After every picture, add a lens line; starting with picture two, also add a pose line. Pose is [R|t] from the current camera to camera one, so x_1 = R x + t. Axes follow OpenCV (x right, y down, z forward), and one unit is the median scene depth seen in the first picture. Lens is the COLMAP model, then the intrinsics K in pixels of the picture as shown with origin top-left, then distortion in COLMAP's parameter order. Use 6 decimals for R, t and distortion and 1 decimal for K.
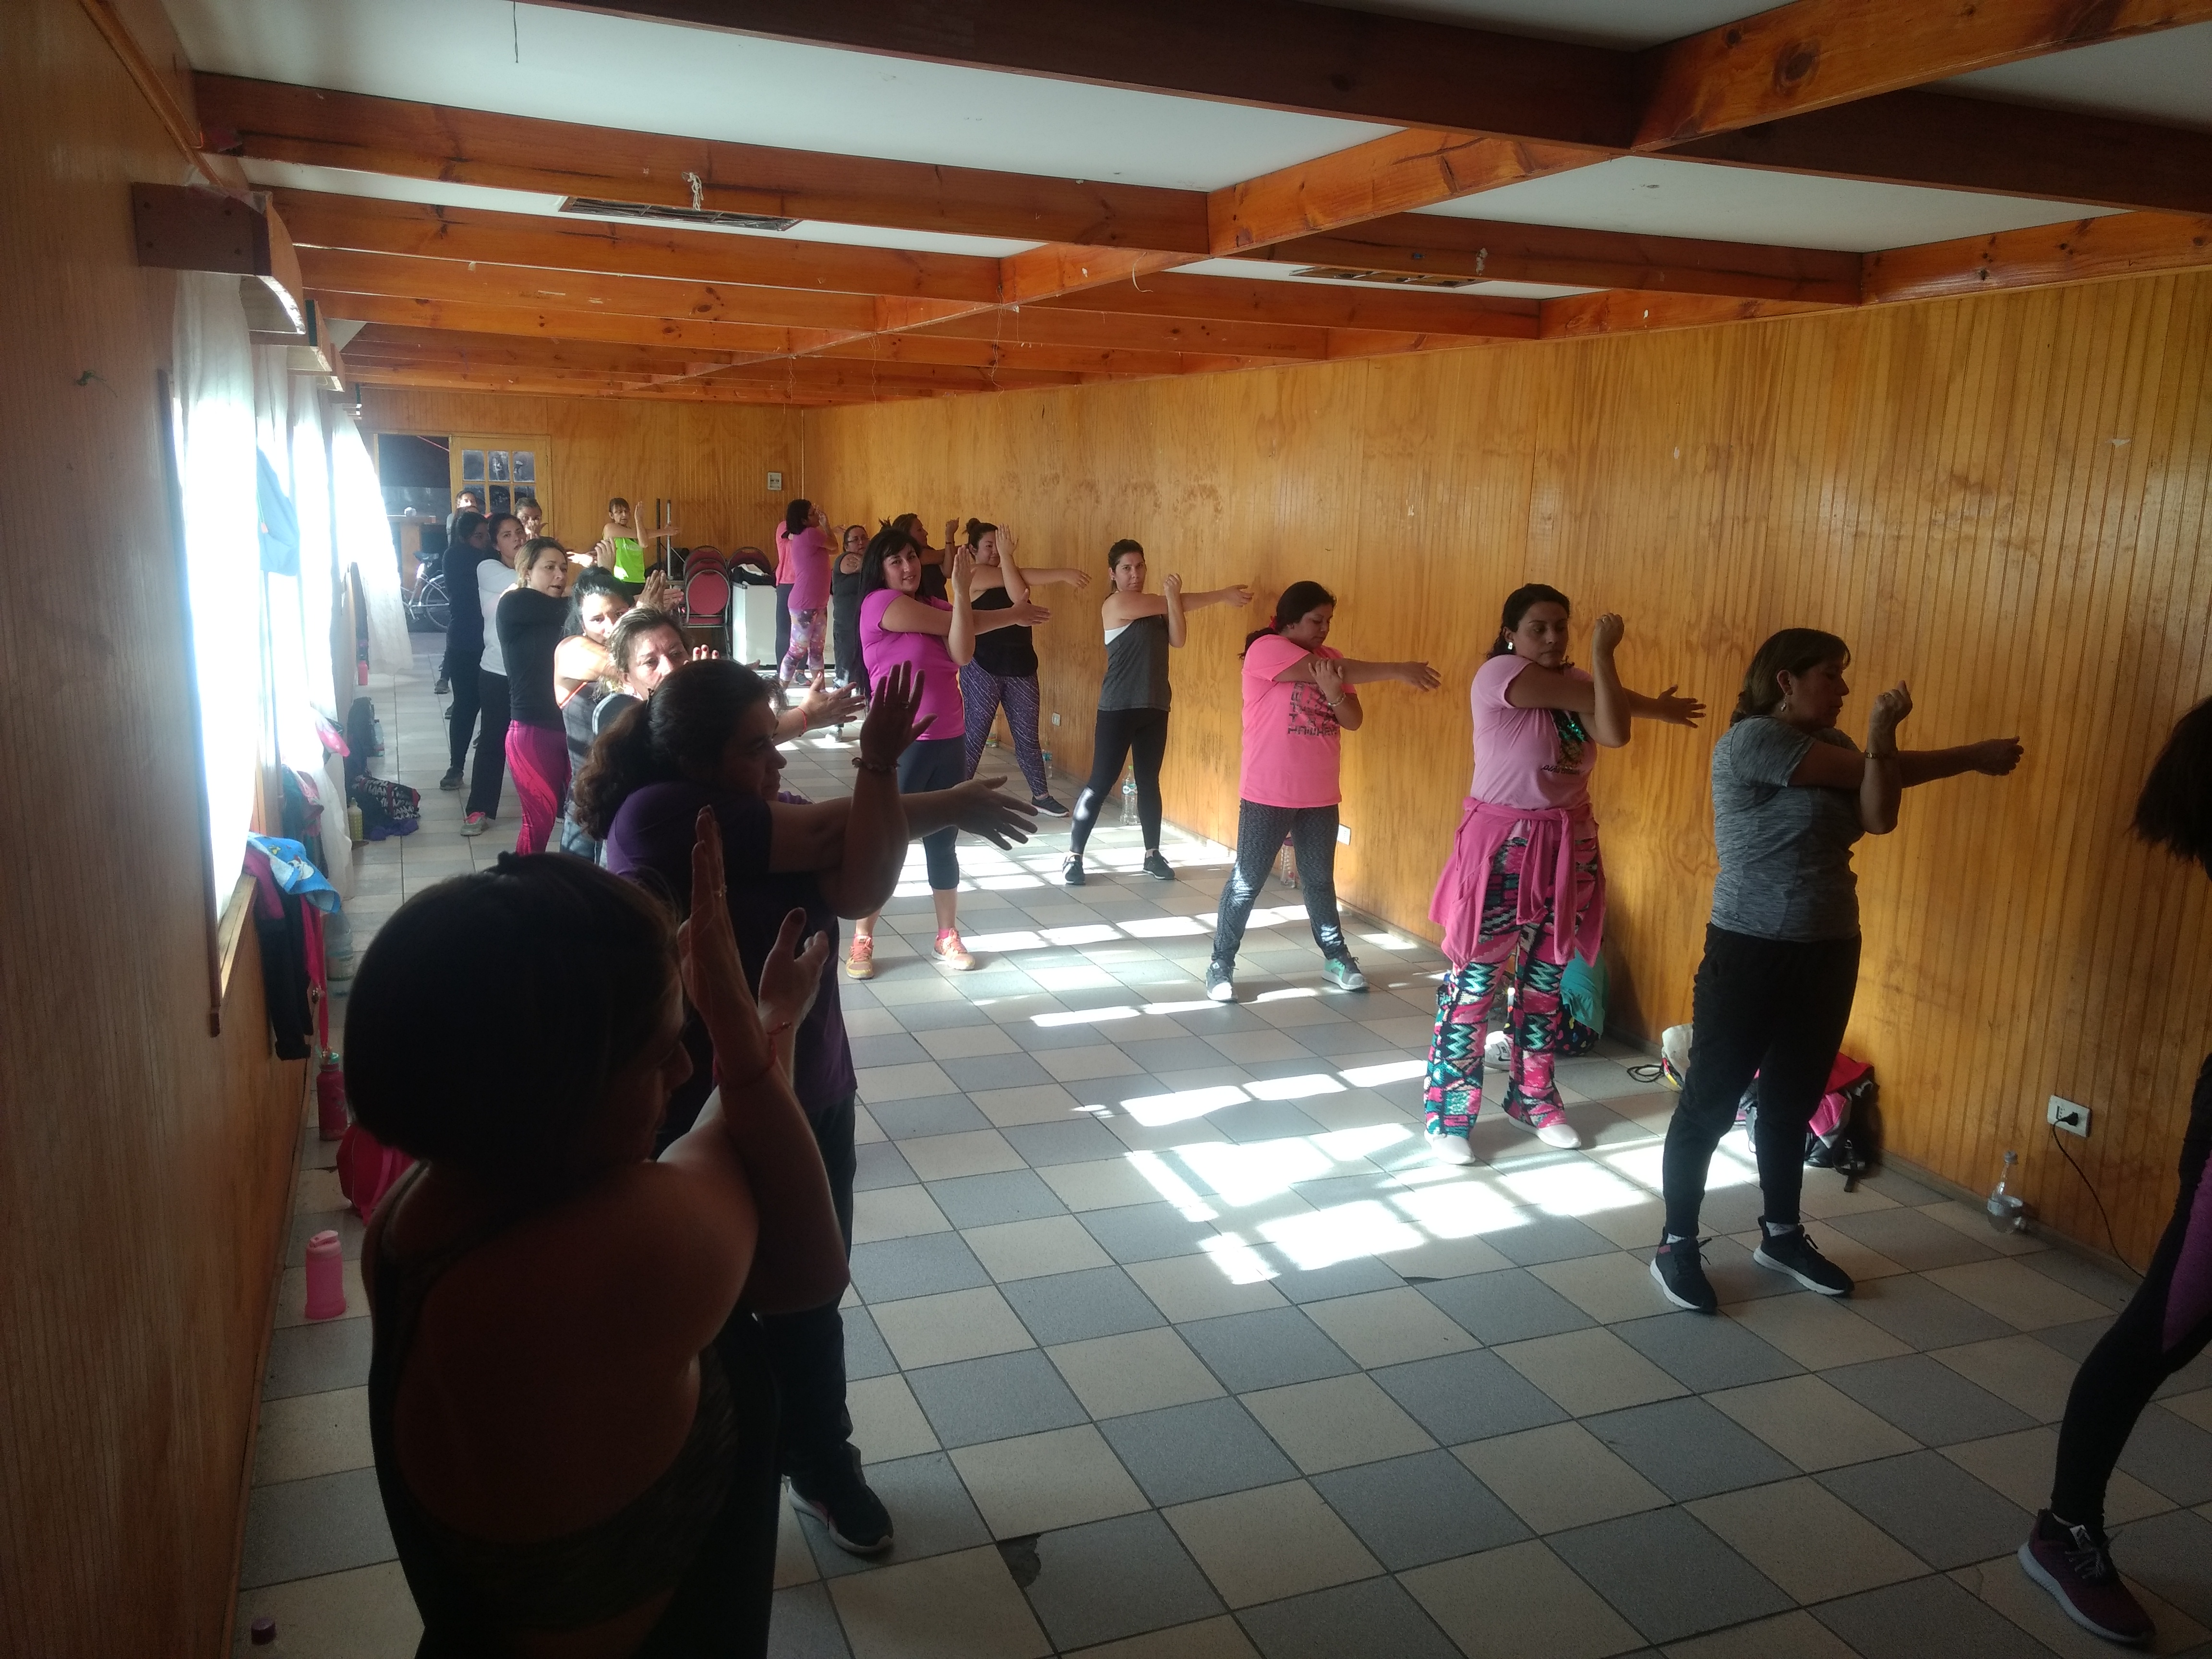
lens RADIAL K [[1731.5, 0, 1124.0], [0, 1731.5, 828.7], [0, 0, 1]] dist [0.036414, 0.002423]
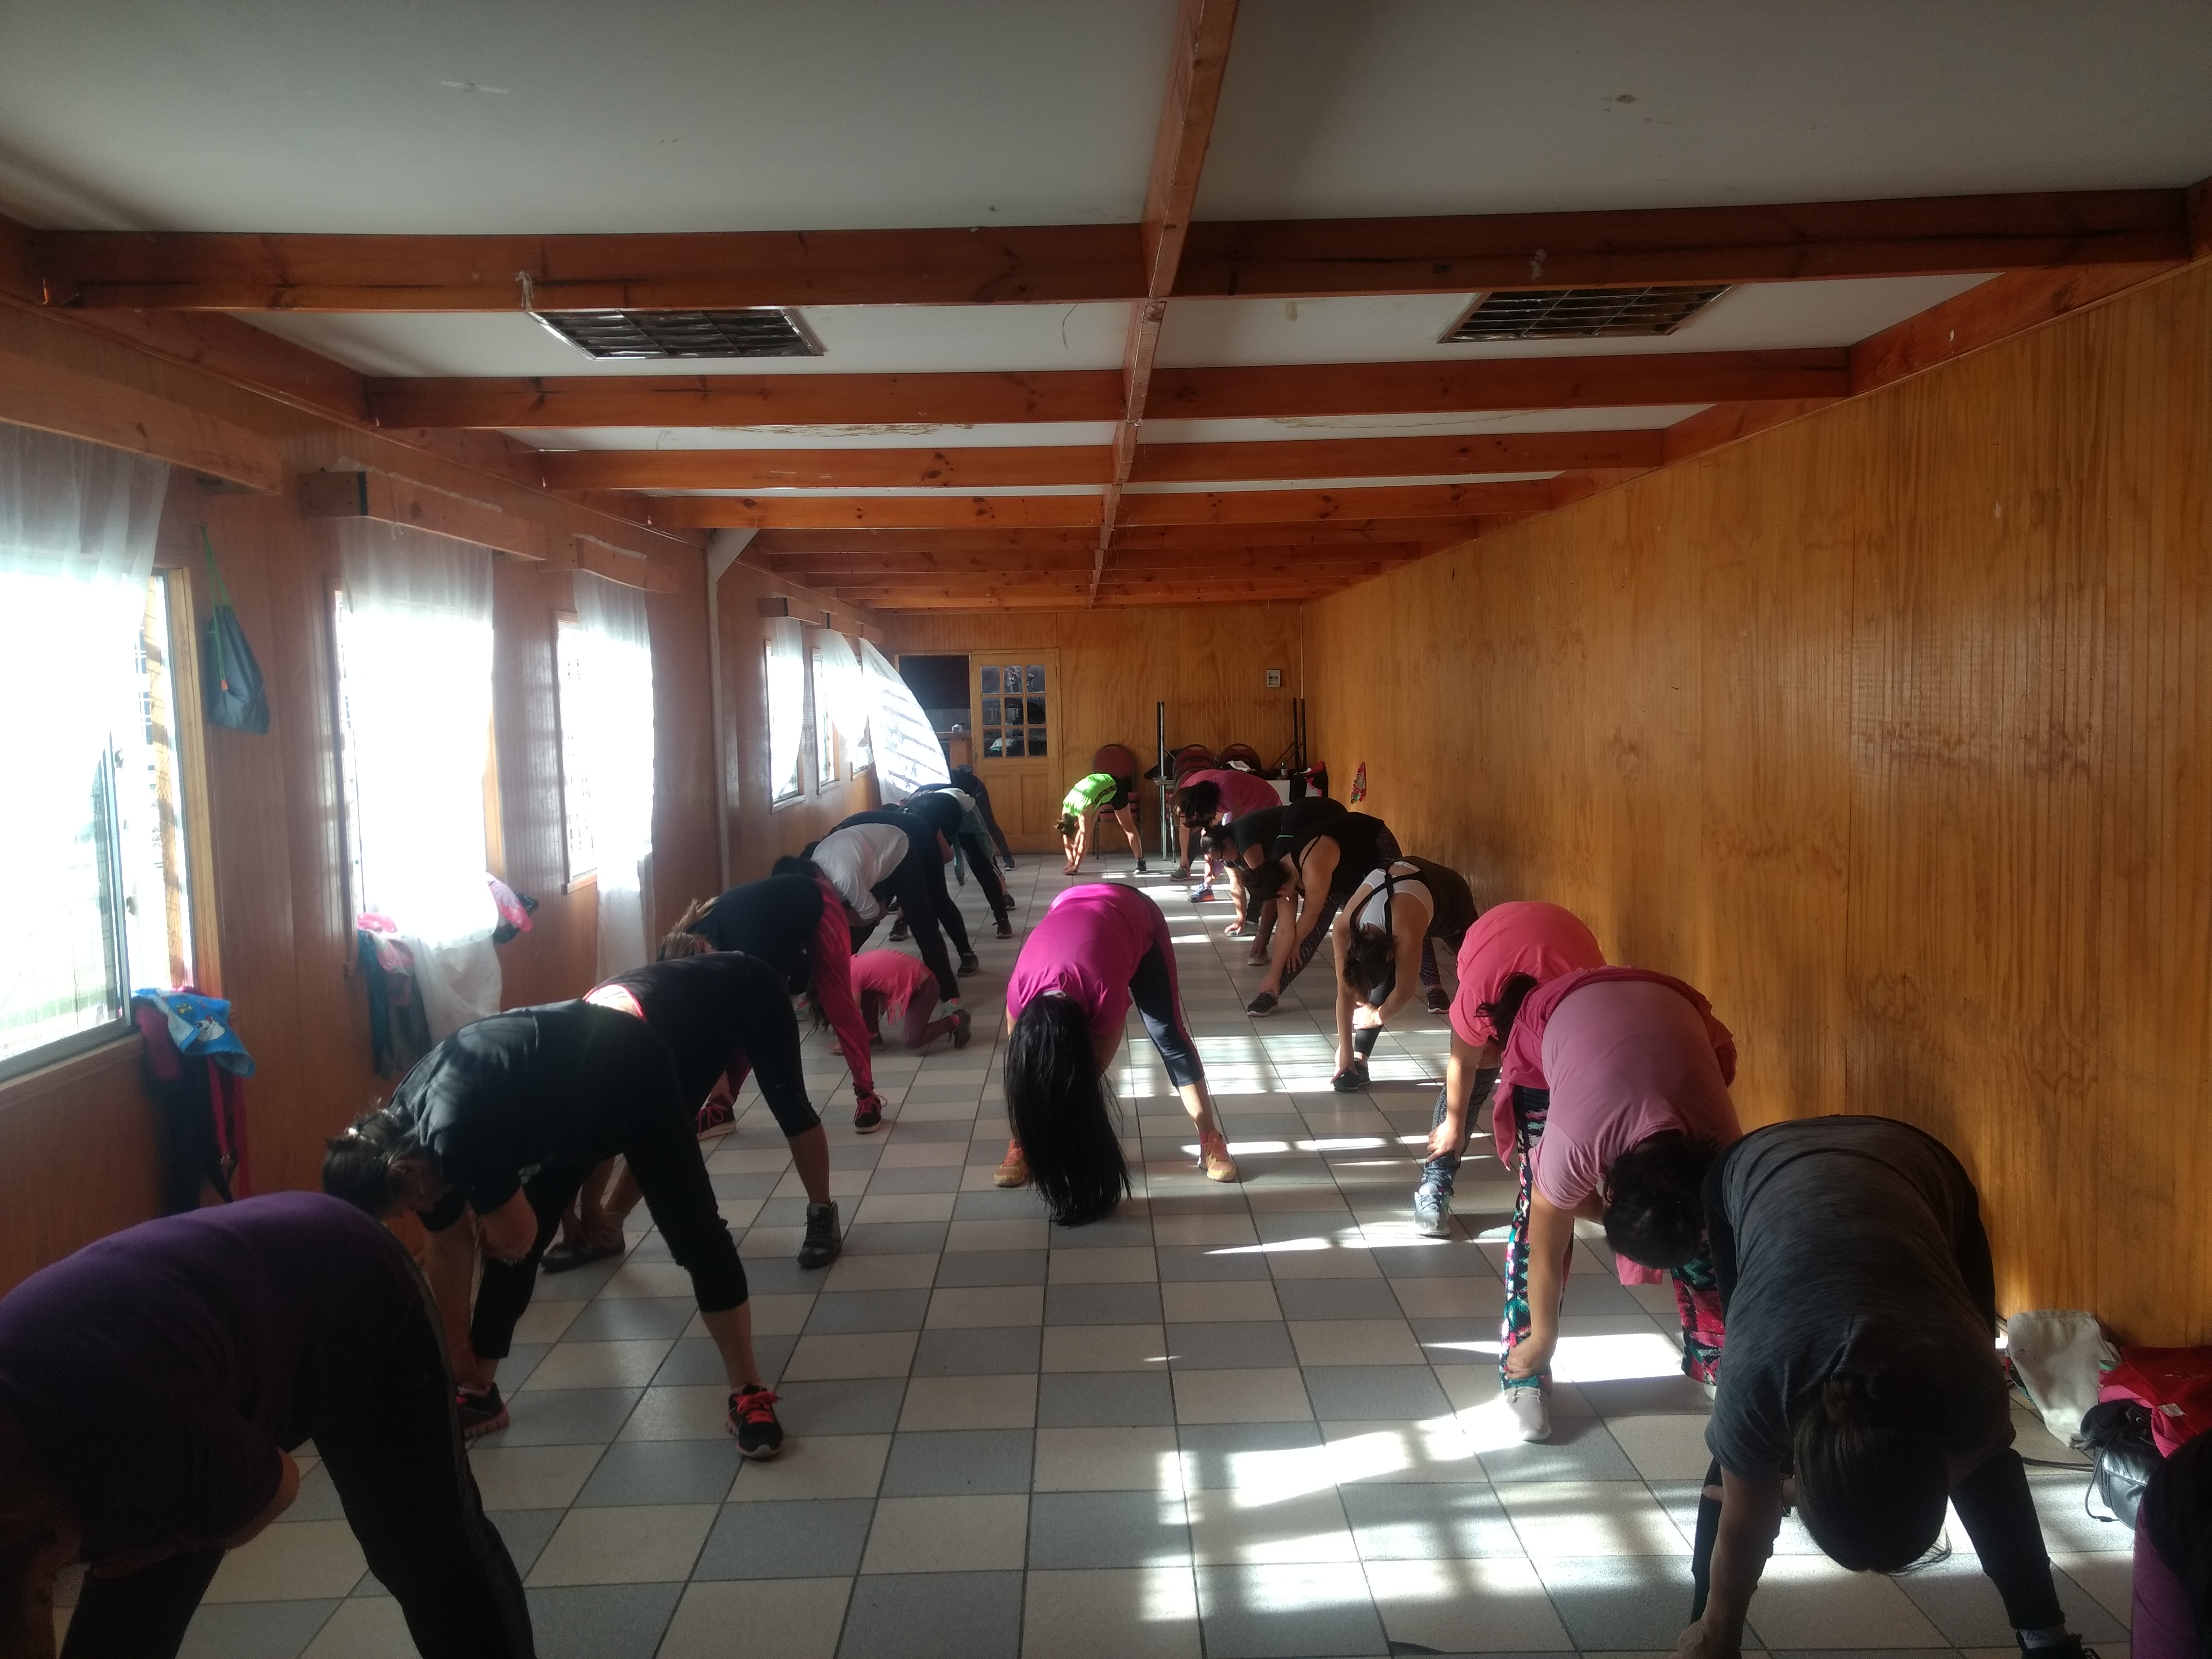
lens RADIAL K [[1724.3, 0, 1106.0], [0, 1724.3, 829.5], [0, 0, 1]] dist [0.039345, 0.004823]
pose [[0.927004, -0.026157, -0.374139, 0.240308], [-0.019305, 0.992915, -0.117249, 0.011411], [0.374555, 0.115913, 0.919931, 0.197261]]
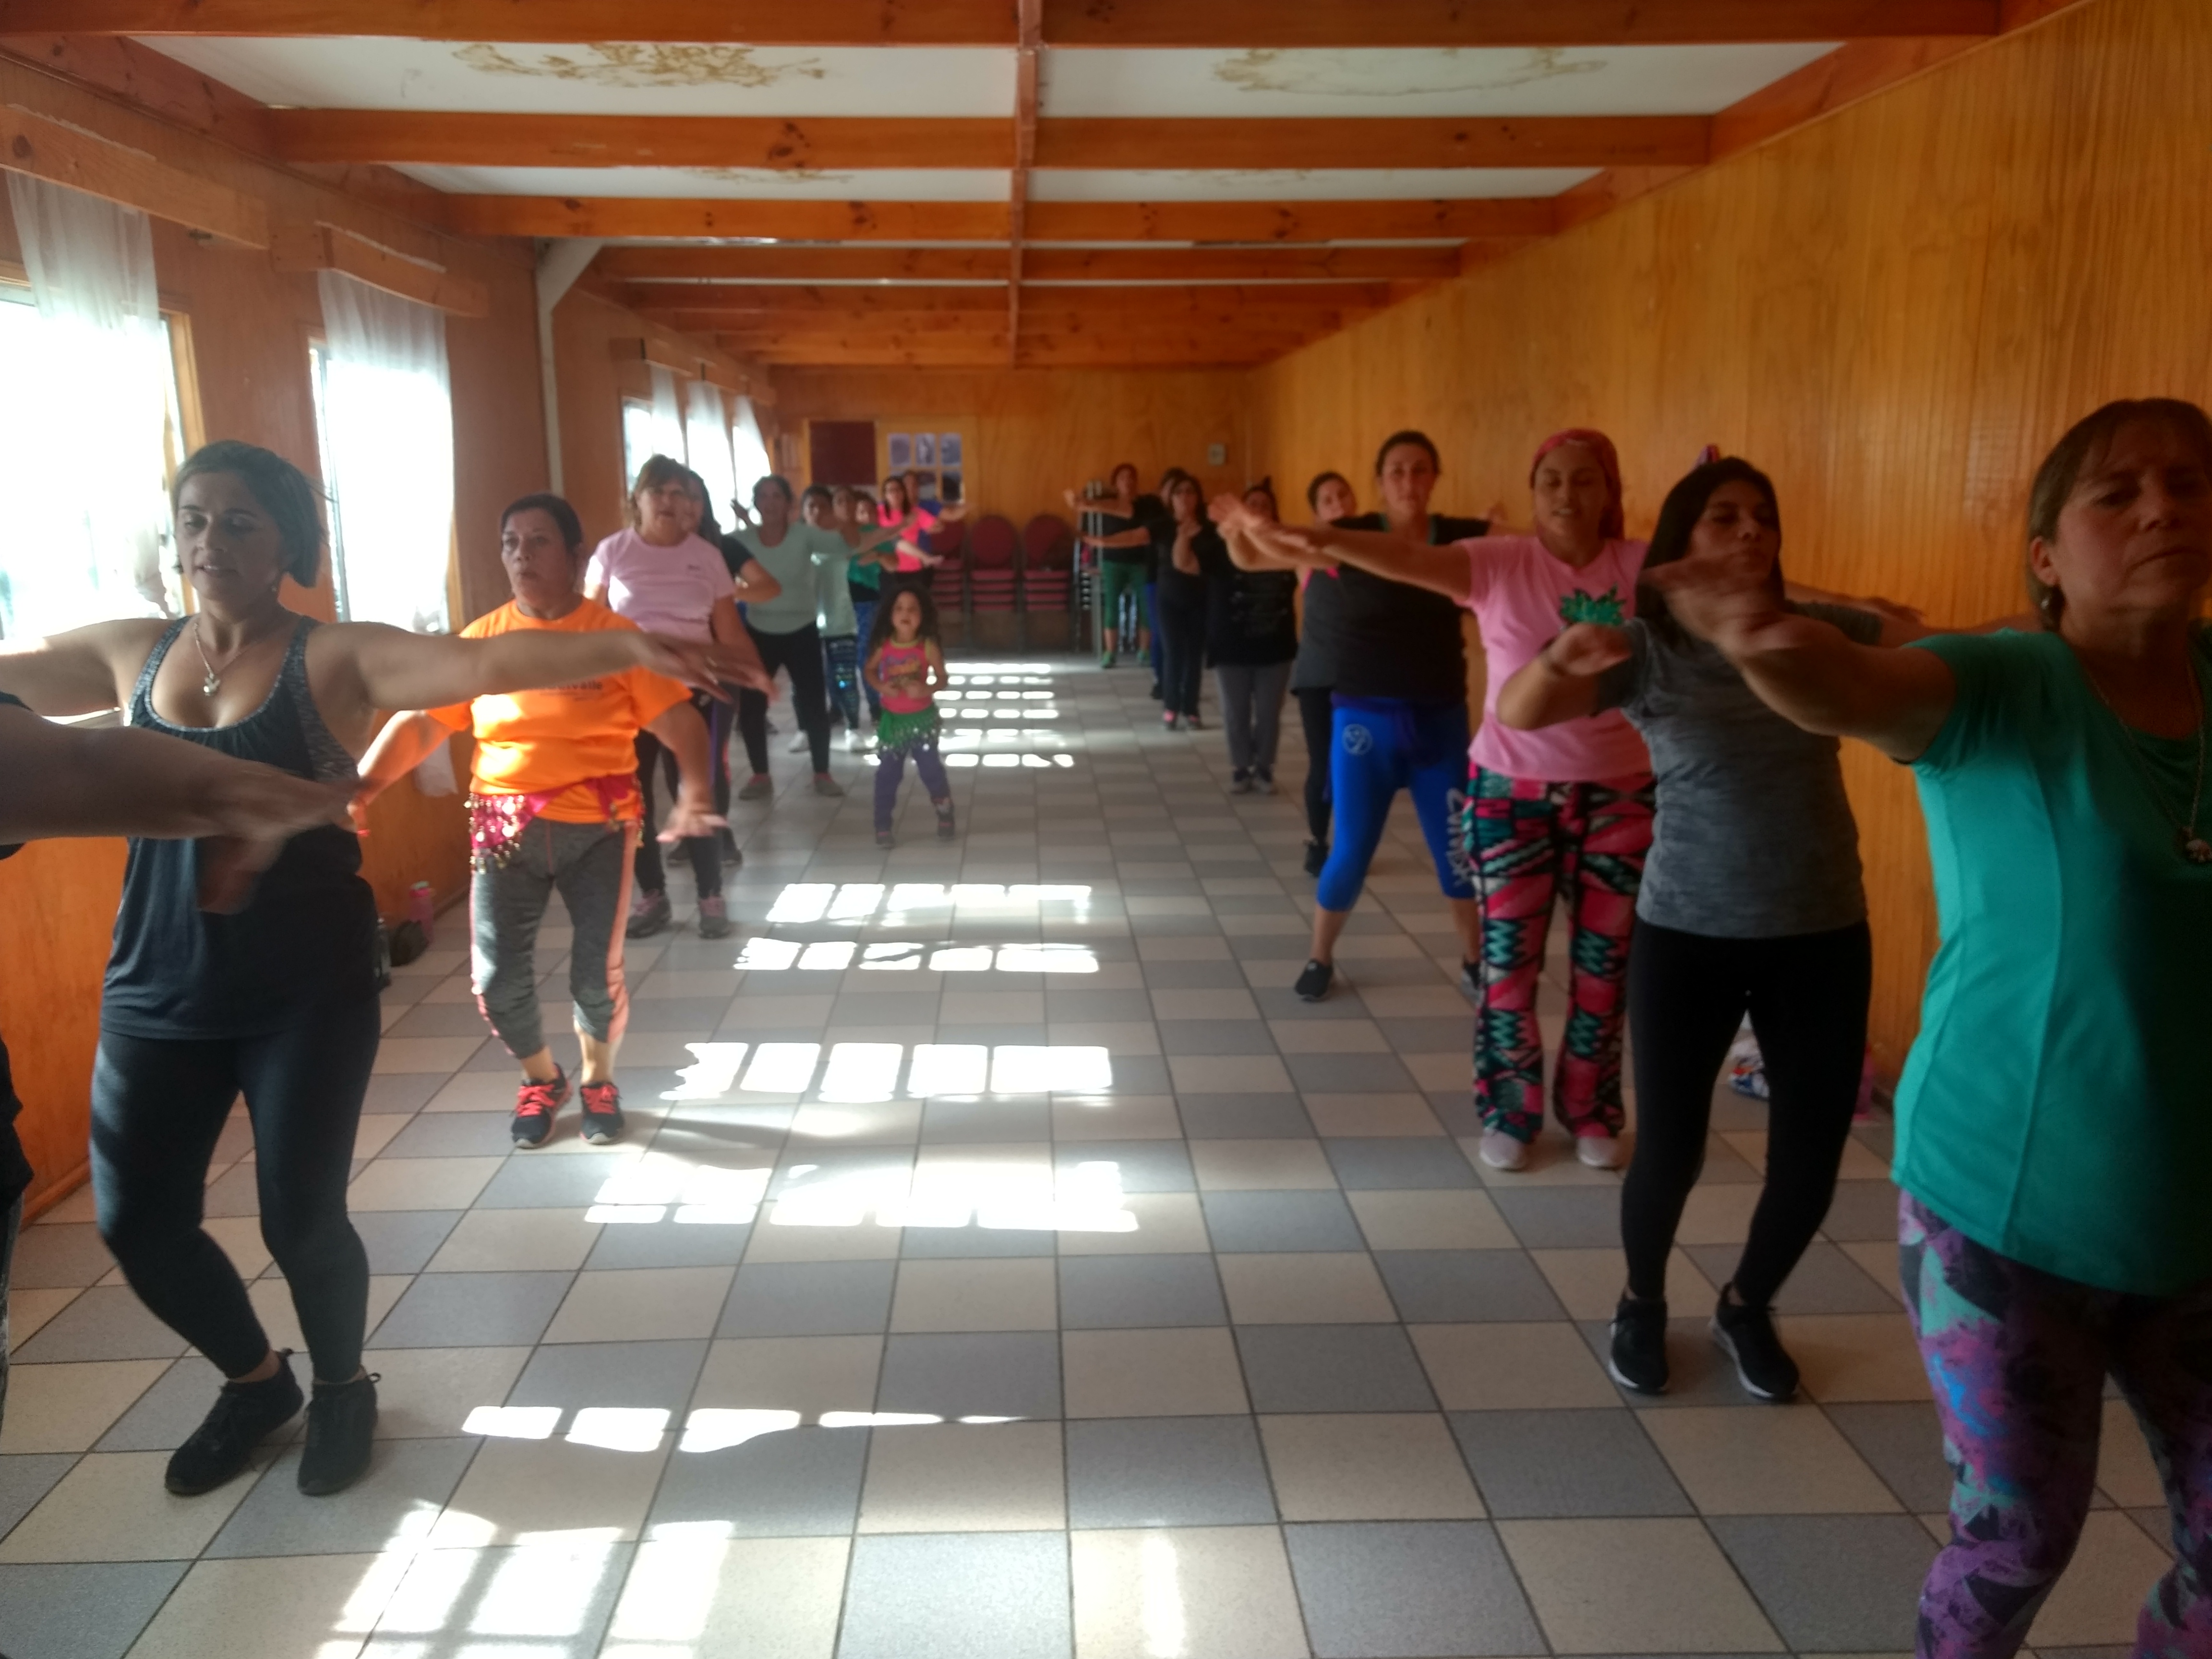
lens RADIAL K [[1765.2, 0, 1087.5], [0, 1765.2, 853.3], [0, 0, 1]] dist [0.040737, 0.006351]
pose [[0.936787, 0.031327, -0.348496, 0.189900], [-0.029176, 0.999509, 0.011419, -0.008143], [0.348682, -0.000530, 0.937241, 0.373974]]
